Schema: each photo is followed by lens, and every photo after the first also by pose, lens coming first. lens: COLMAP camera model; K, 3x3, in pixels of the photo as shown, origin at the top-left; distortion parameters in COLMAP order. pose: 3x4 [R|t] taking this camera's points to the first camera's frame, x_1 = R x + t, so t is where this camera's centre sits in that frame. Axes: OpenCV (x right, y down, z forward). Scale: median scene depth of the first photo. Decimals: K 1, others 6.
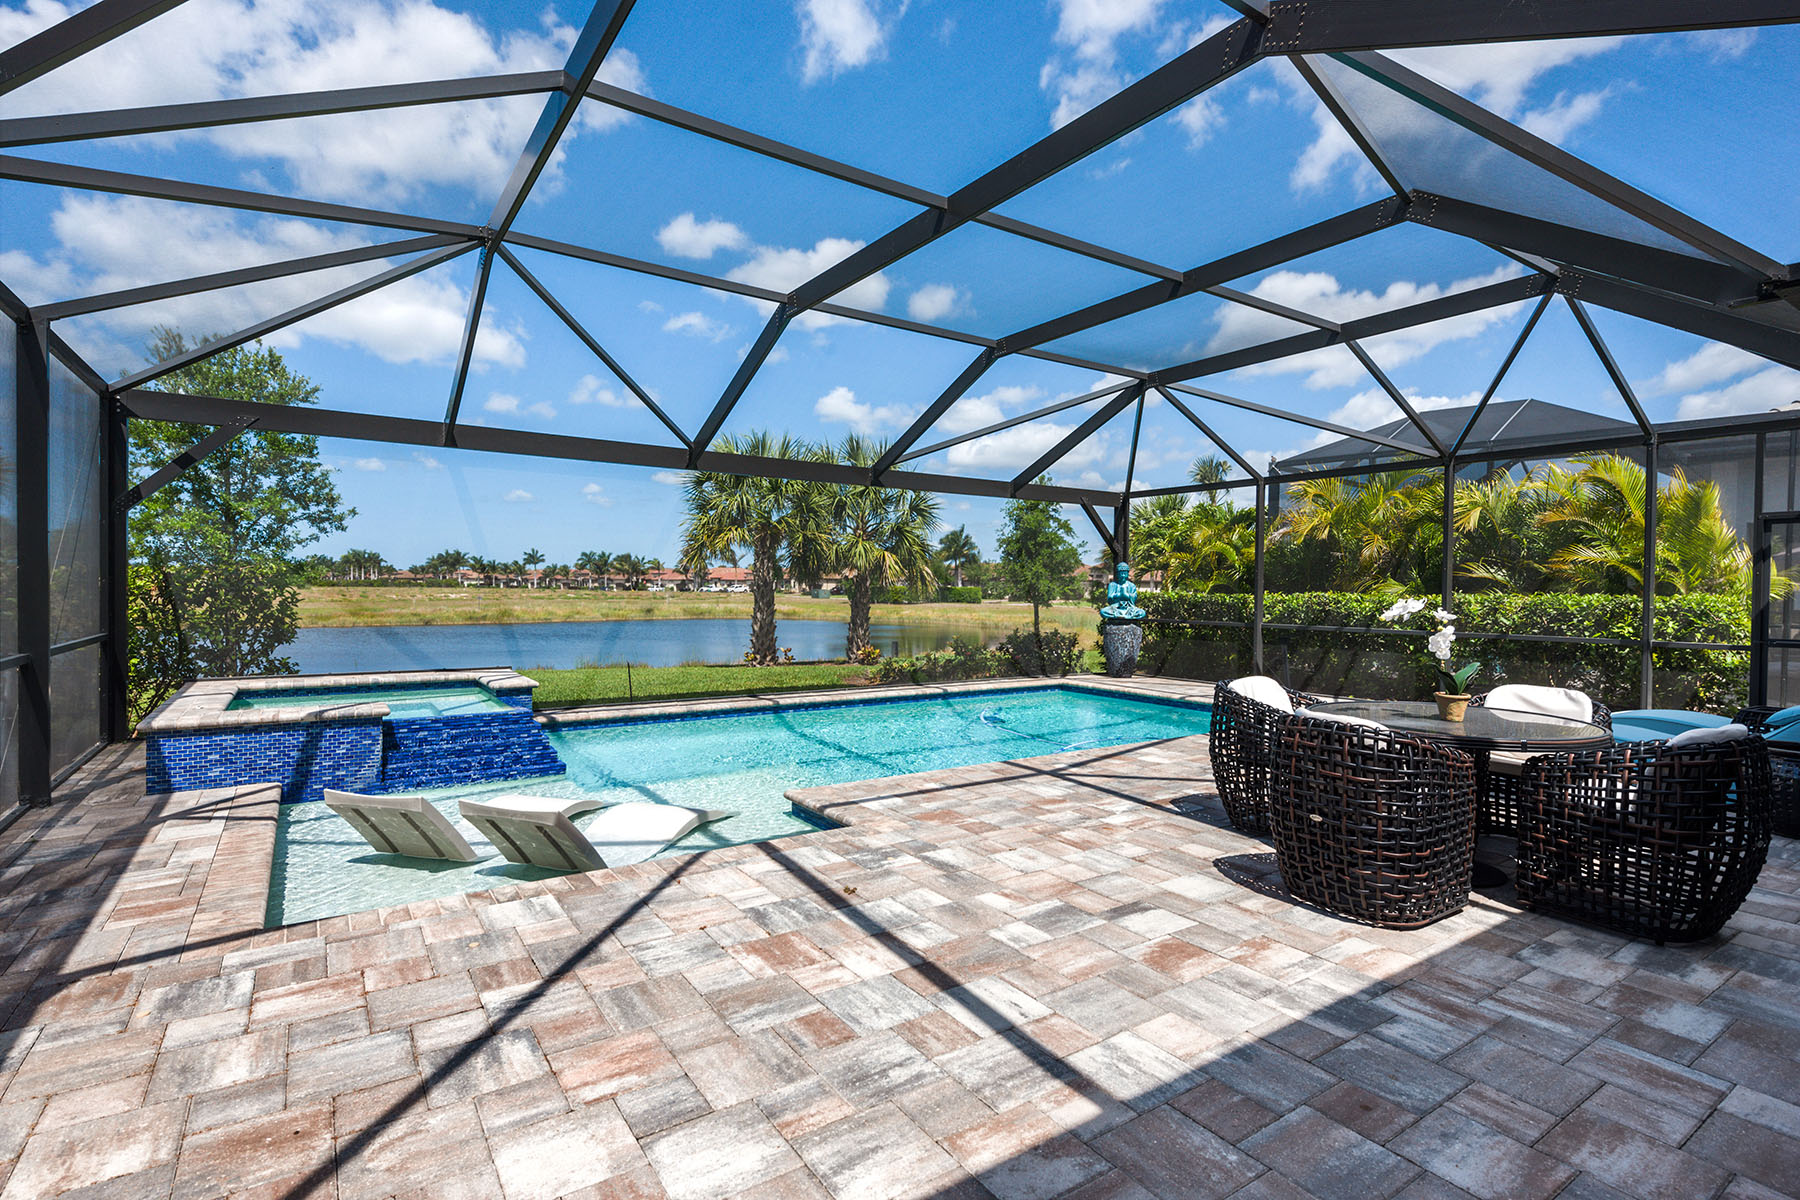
lens RADIAL K [[858.3, 0, 900.0], [0, 858.3, 600.0], [0, 0, 1]] dist [0.002964, -0.000018]
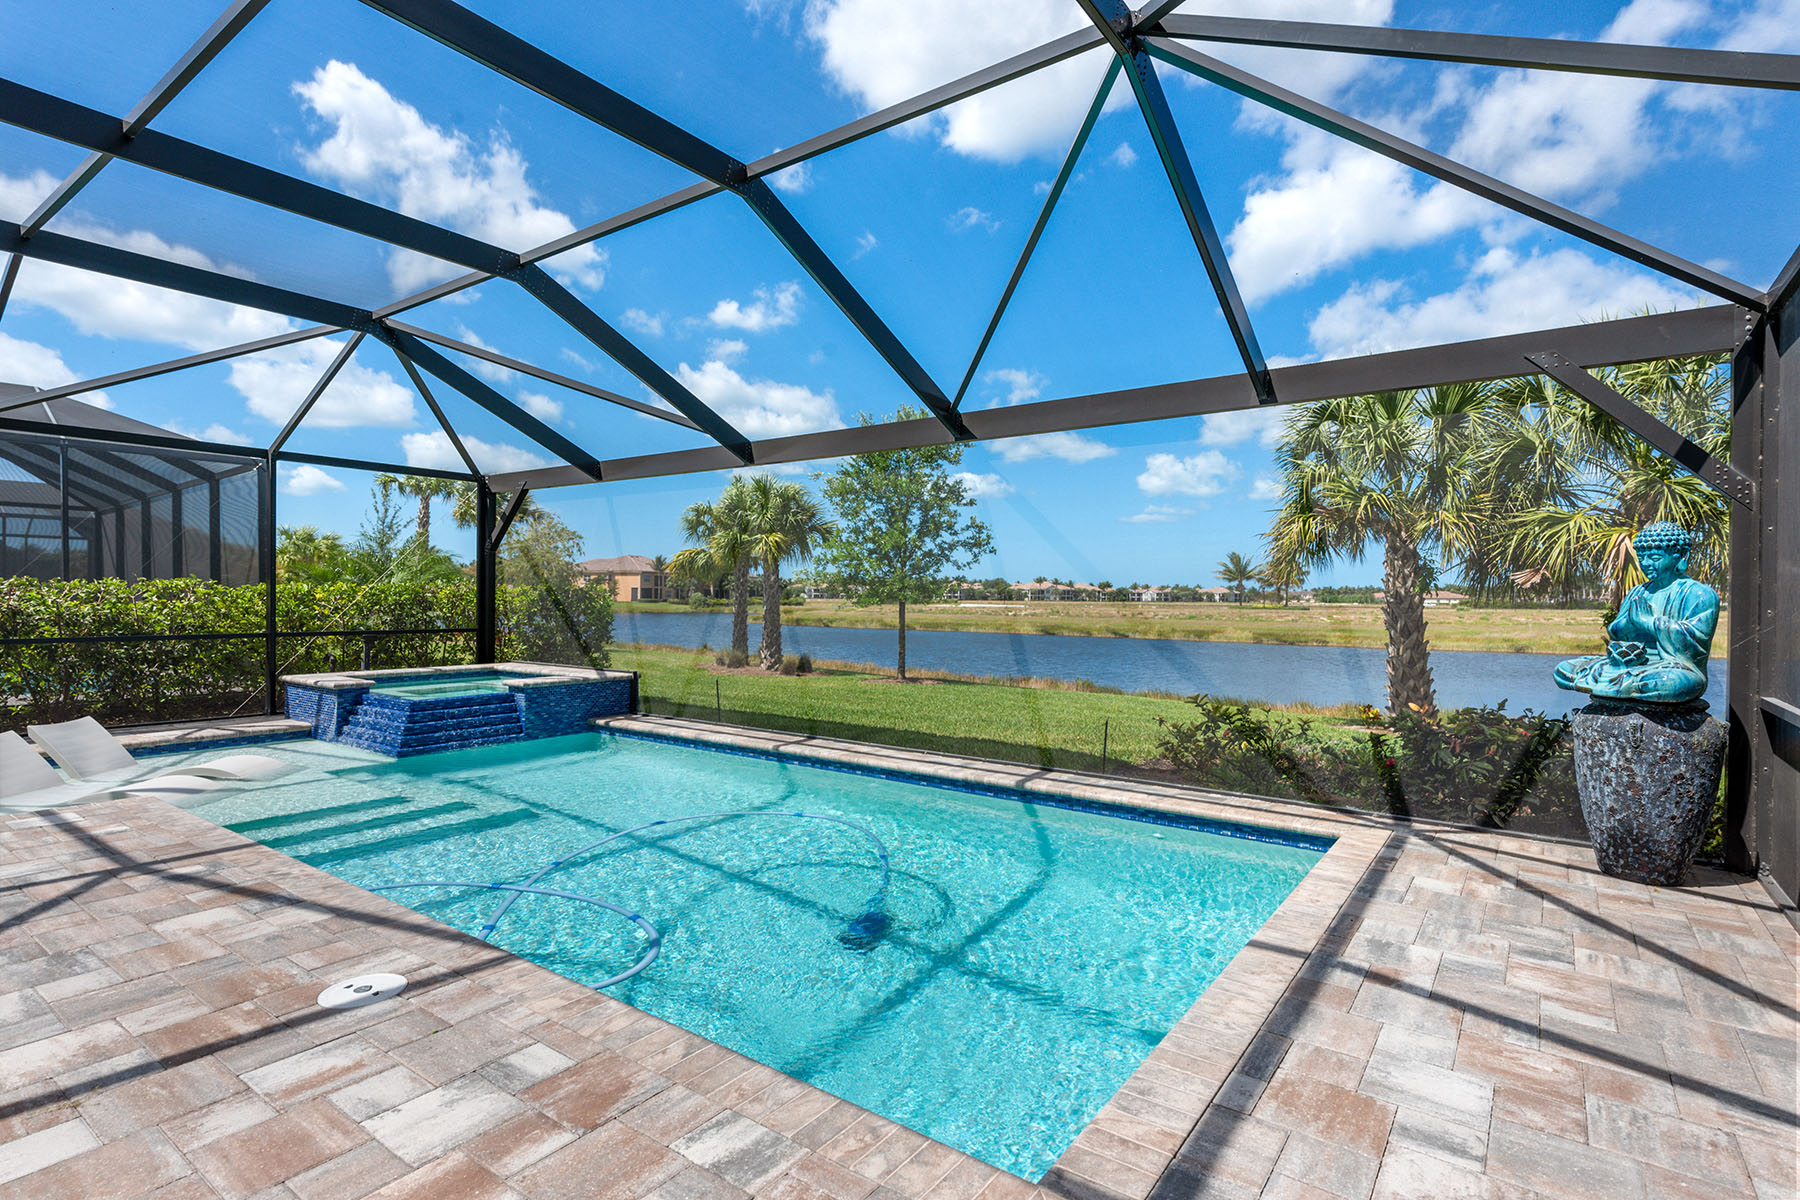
lens RADIAL K [[882.1, 0, 900.0], [0, 882.1, 600.0], [0, 0, 1]] dist [-0.000630, -0.000228]
pose [[0.334318, -0.004624, -0.942449, 0.323480], [-0.020361, 0.999719, -0.012128, -0.003326], [0.942240, 0.023244, 0.334130, 0.419044]]
